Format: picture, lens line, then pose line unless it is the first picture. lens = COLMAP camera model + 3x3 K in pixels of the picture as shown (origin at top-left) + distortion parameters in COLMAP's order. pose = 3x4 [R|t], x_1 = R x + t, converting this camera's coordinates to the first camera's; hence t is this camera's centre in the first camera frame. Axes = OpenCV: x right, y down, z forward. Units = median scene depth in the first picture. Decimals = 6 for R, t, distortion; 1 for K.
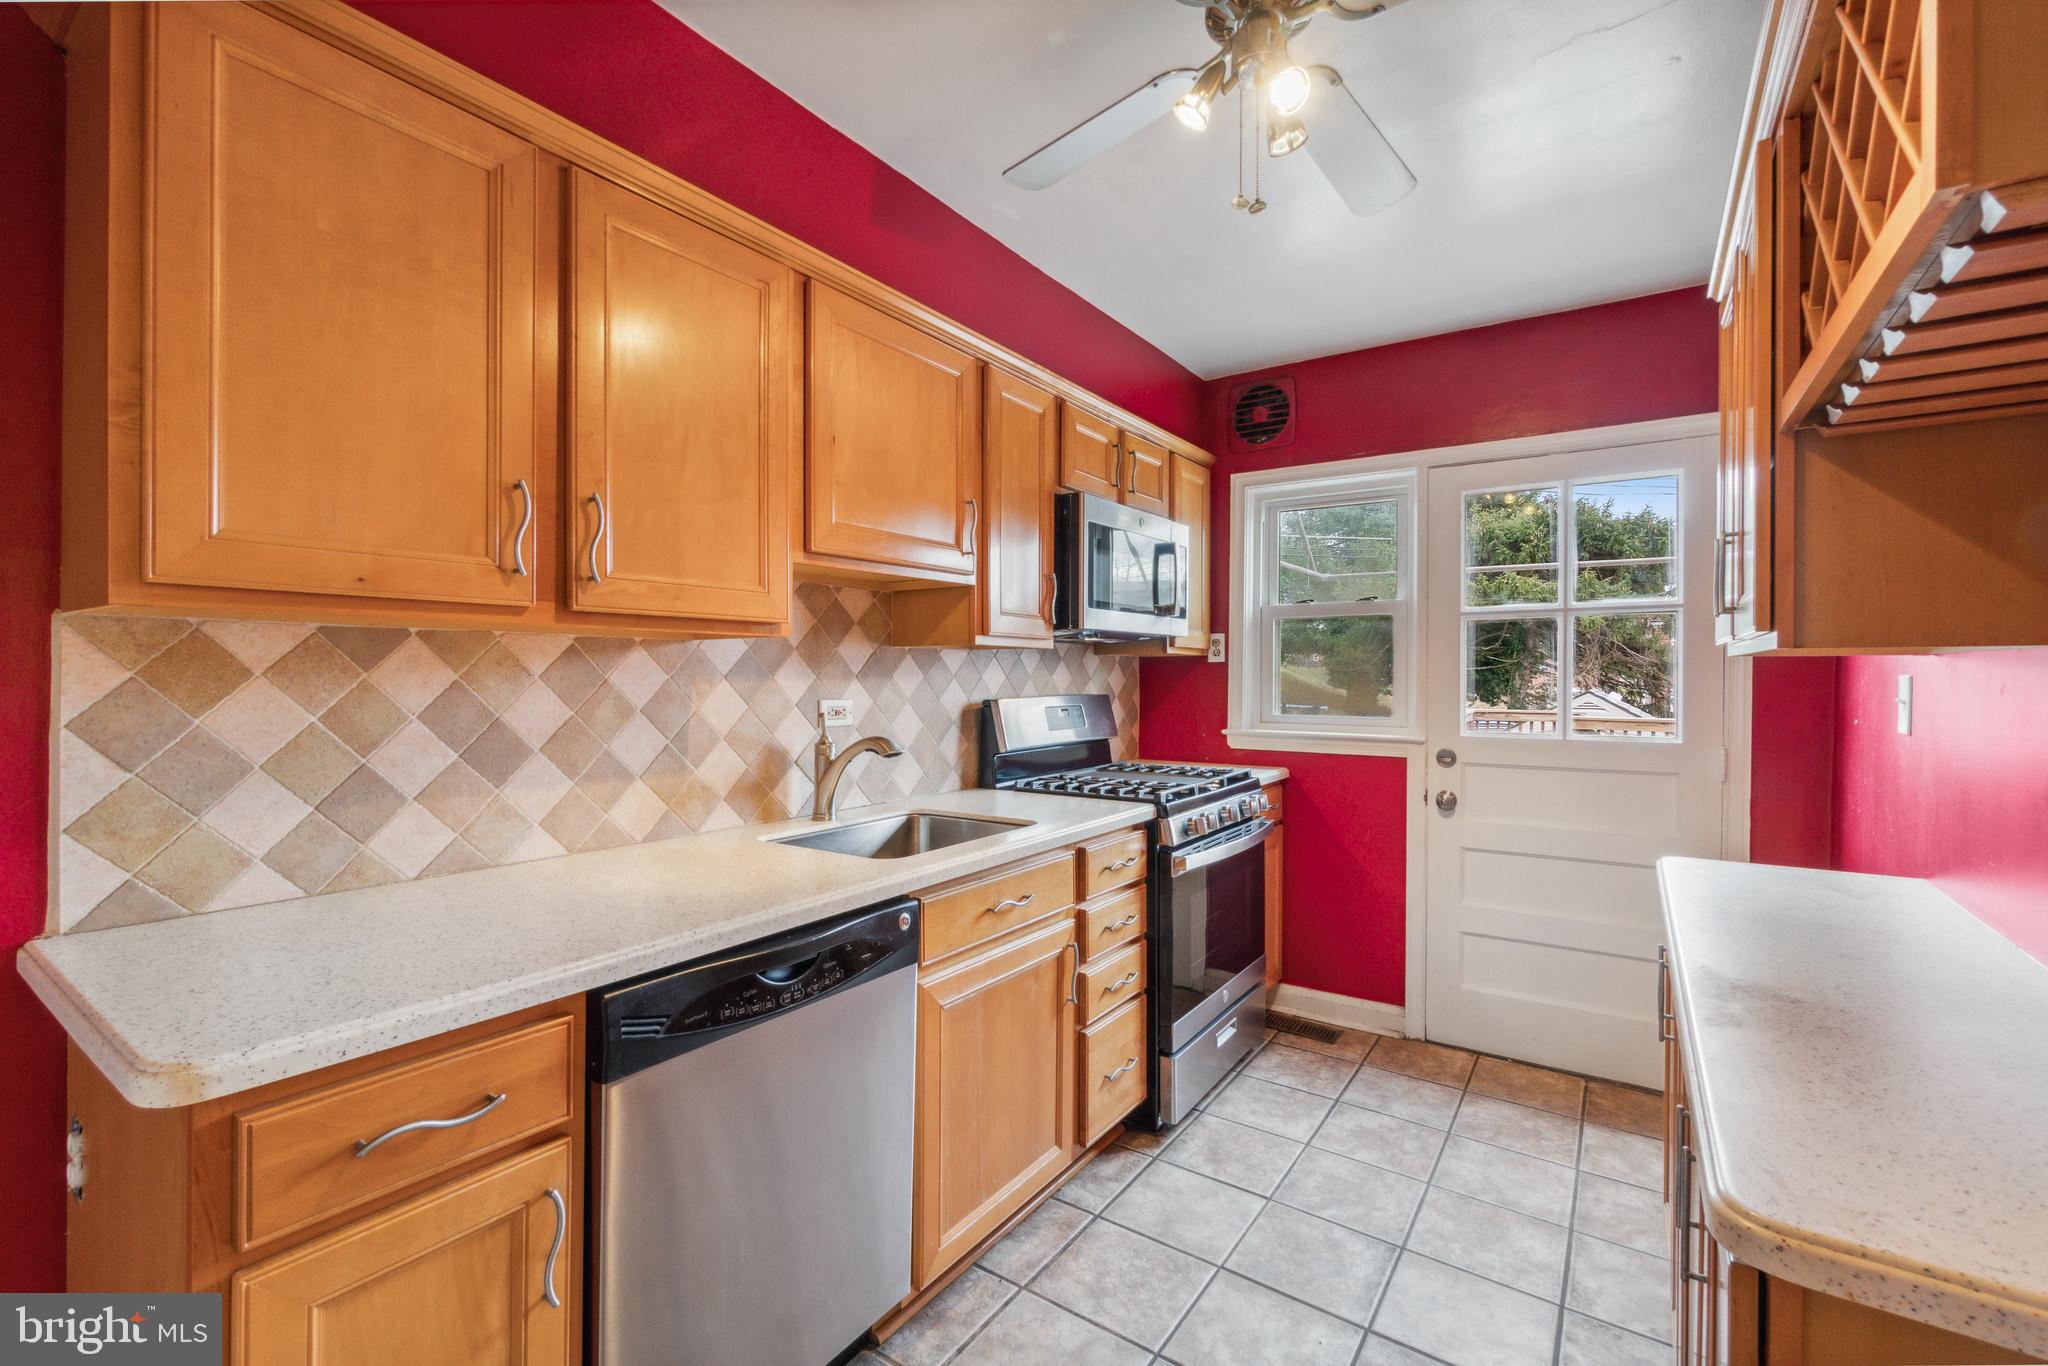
lens RADIAL K [[892.6, 0, 1030.4], [0, 892.6, 677.9], [0, 0, 1]] dist [-0.004858, -0.000508]
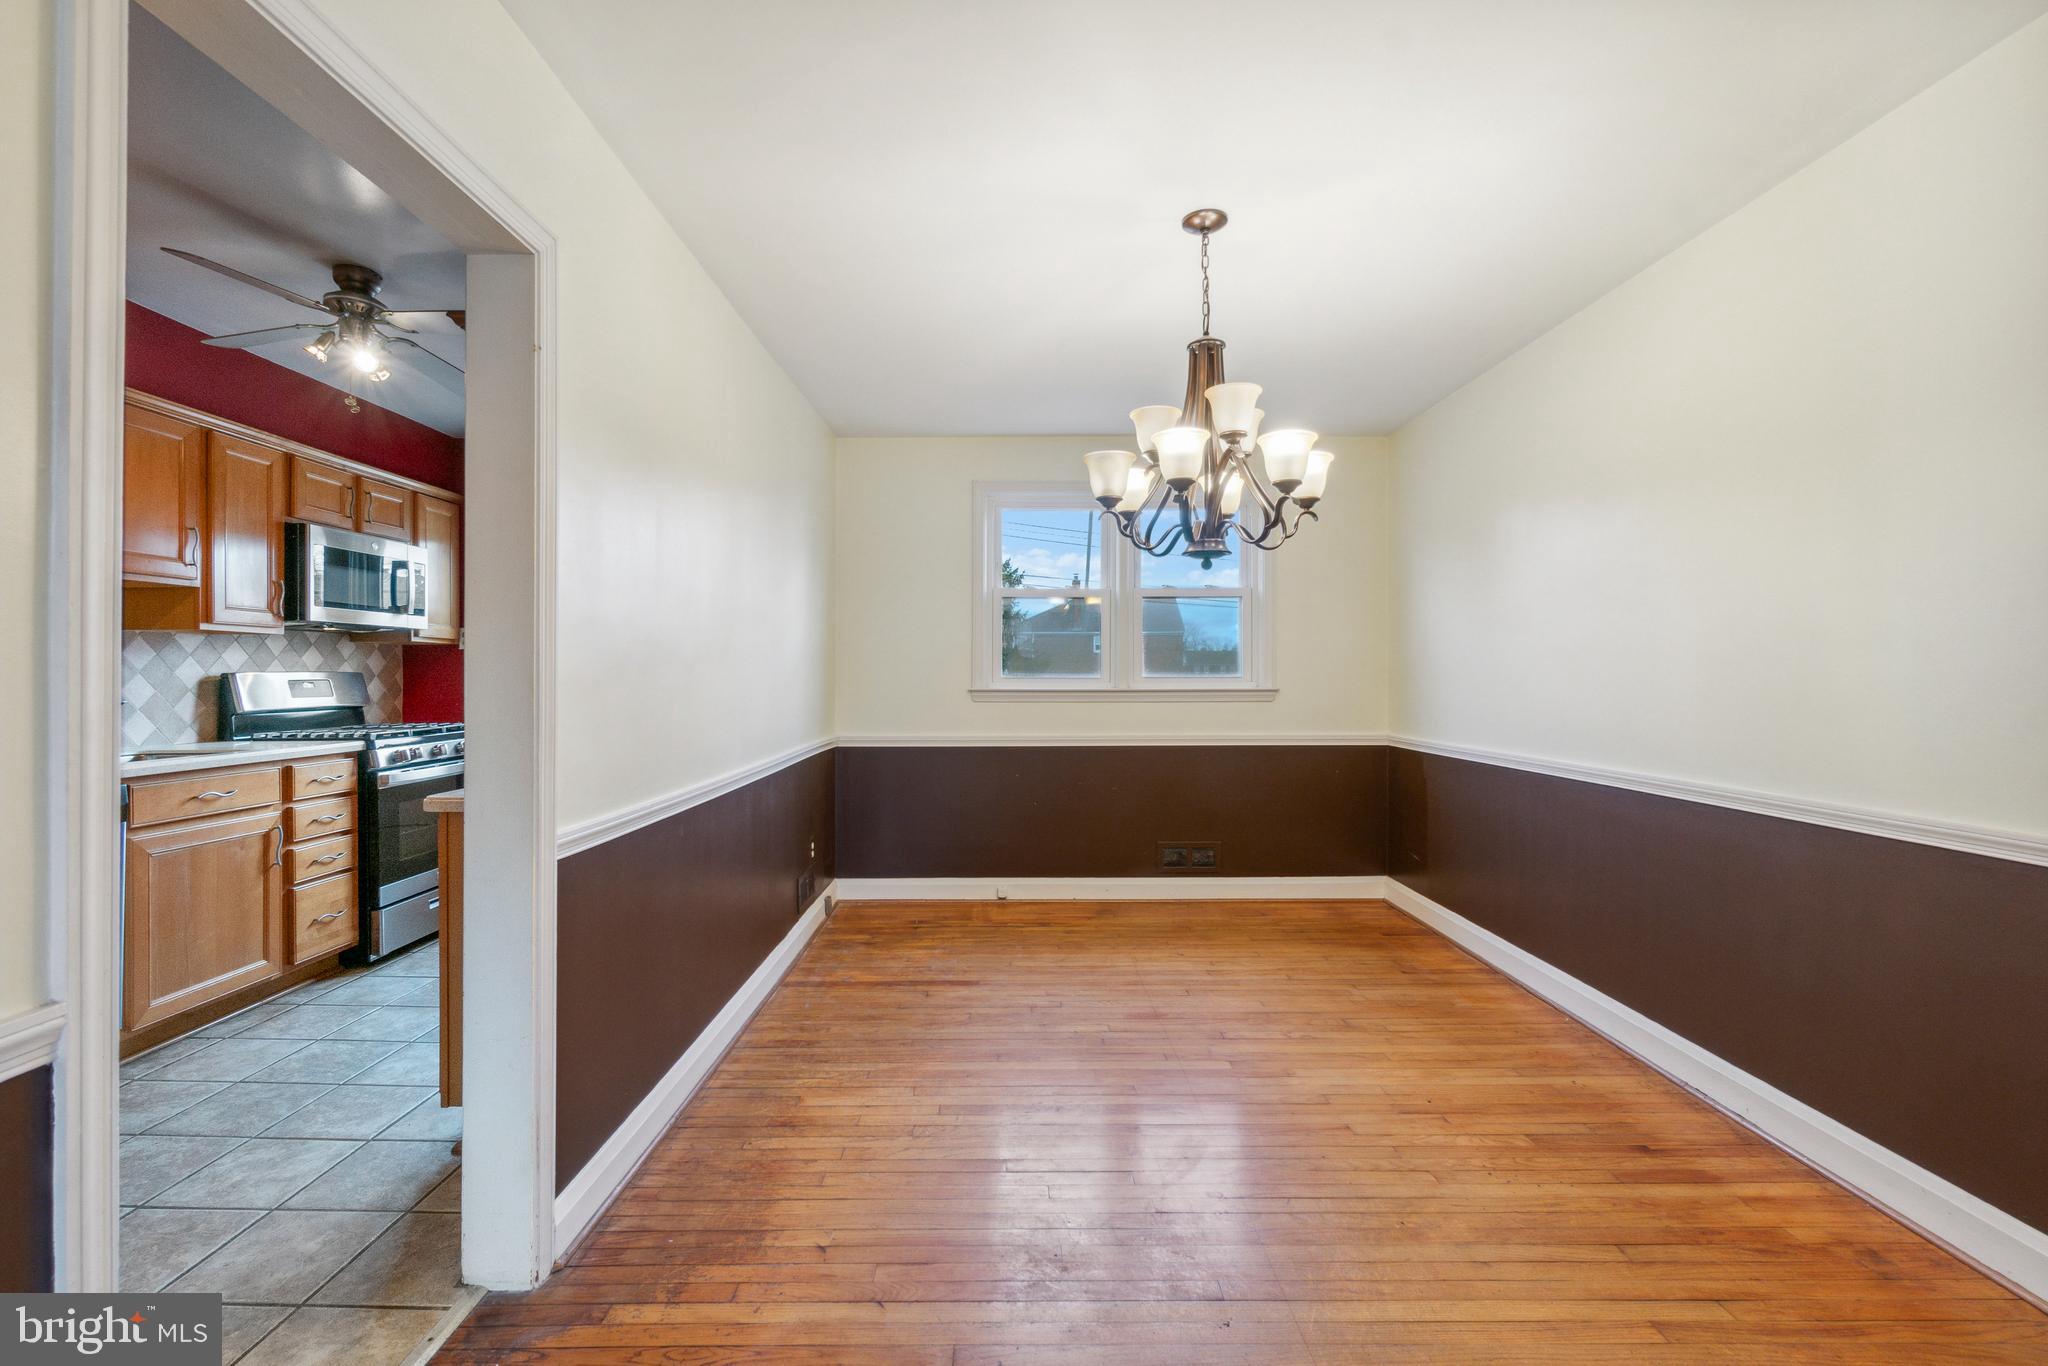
lens RADIAL K [[892.6, 0, 995.6], [0, 892.6, 673.4], [0, 0, 1]] dist [-0.004858, -0.000508]
pose [[0.833779, -0.004732, 0.552079, 0.208046], [0.007820, 0.999964, -0.003238, 0.045014], [-0.552043, 0.007017, 0.833786, -0.848778]]
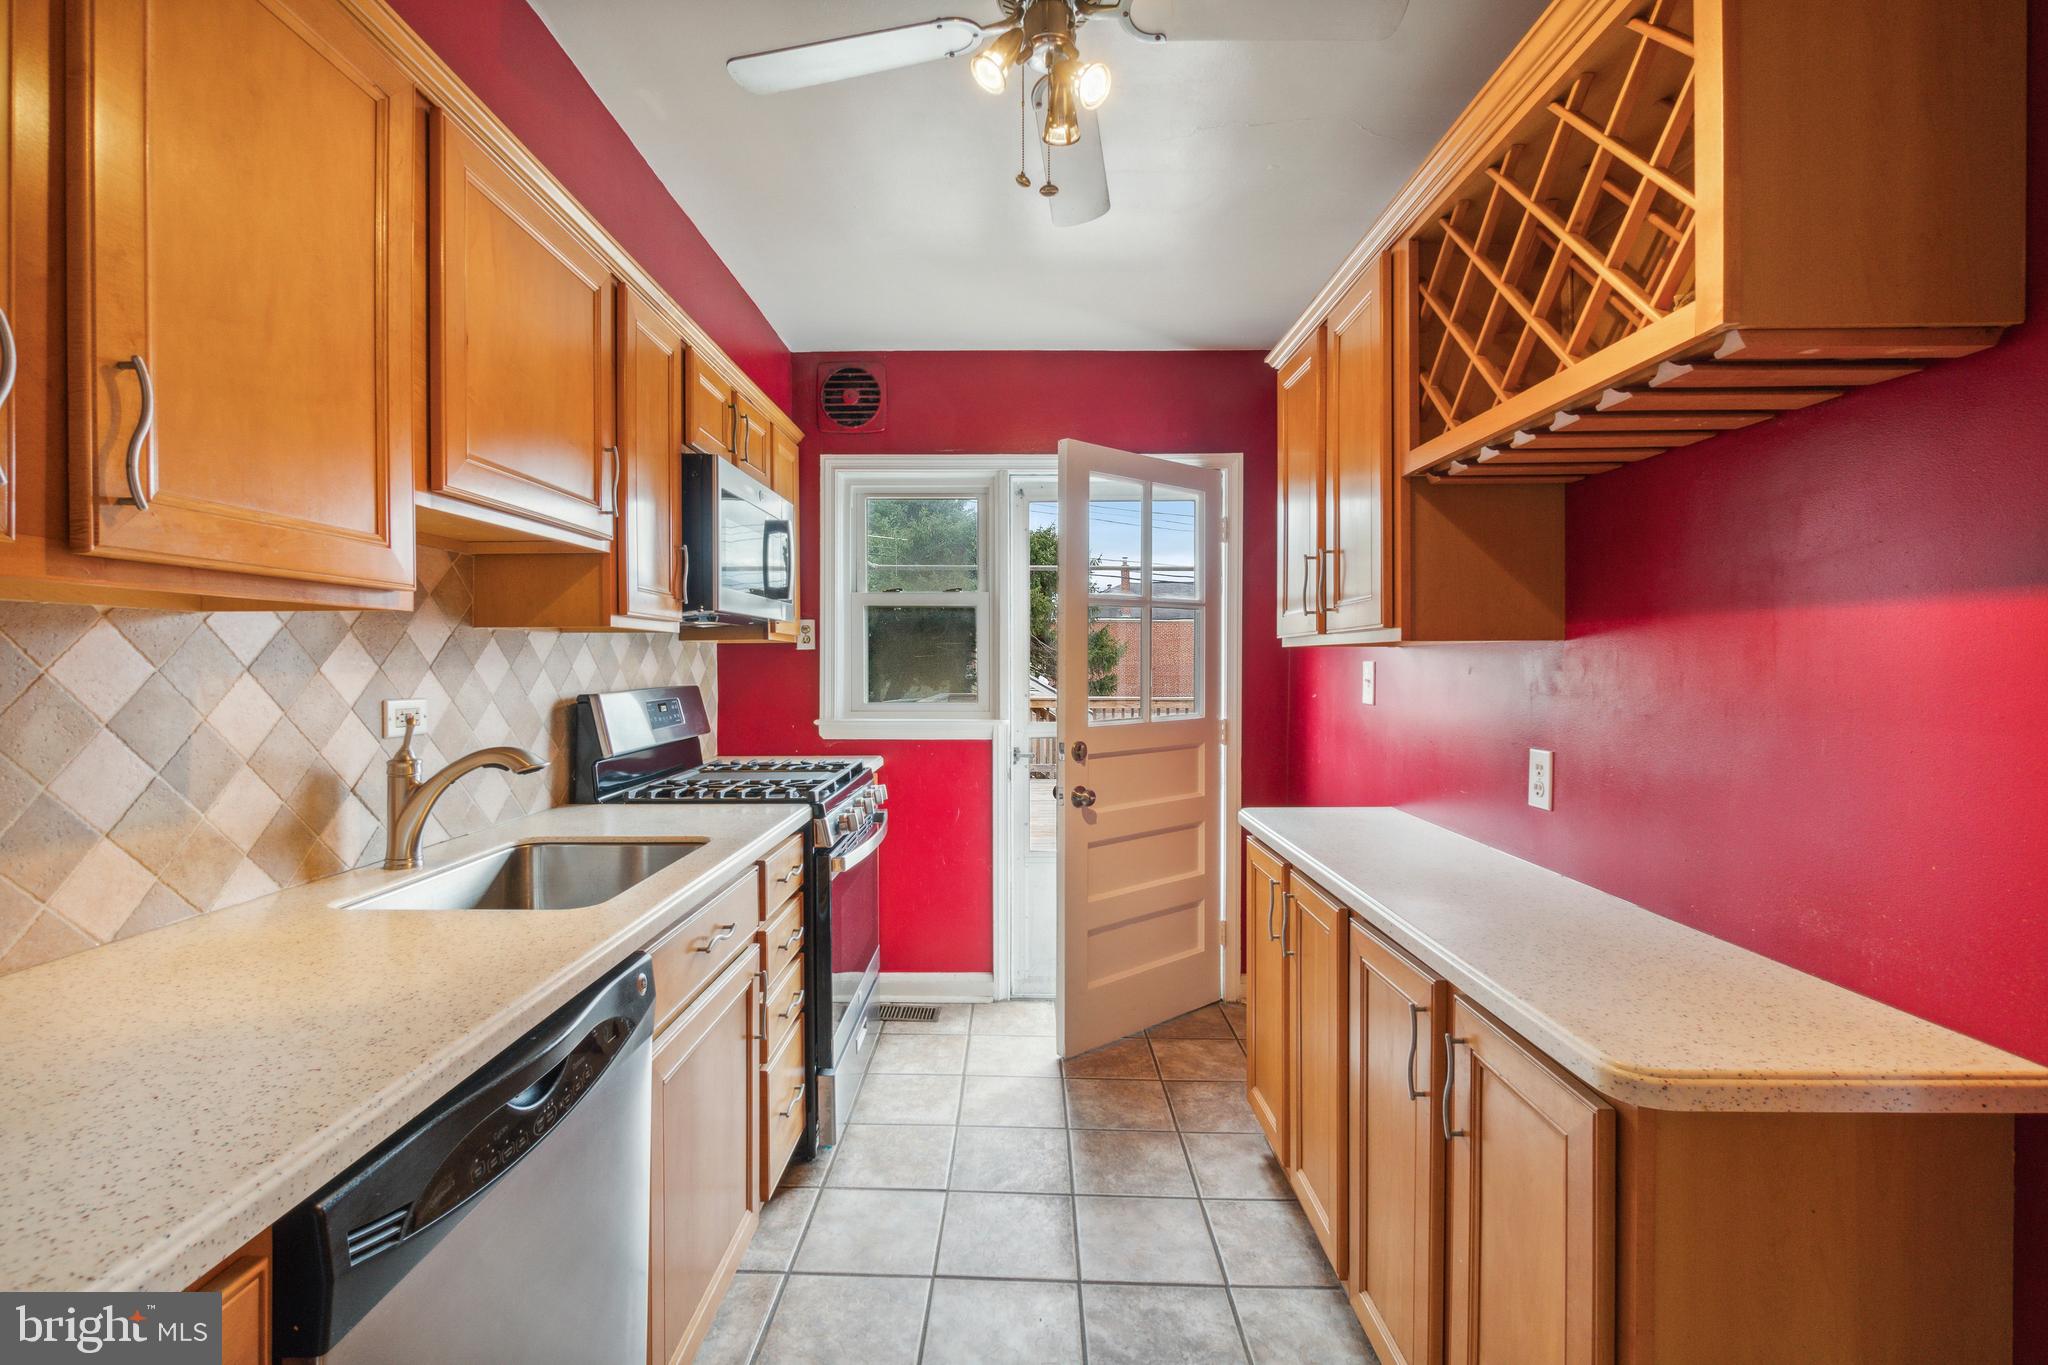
lens RADIAL K [[892.6, 0, 1025.9], [0, 892.6, 664.9], [0, 0, 1]] dist [-0.004858, -0.000508]
pose [[0.832580, -0.006235, 0.553870, -0.194910], [0.006829, 0.999976, 0.000991, -0.000797], [-0.553863, 0.002957, 0.832603, 0.116367]]
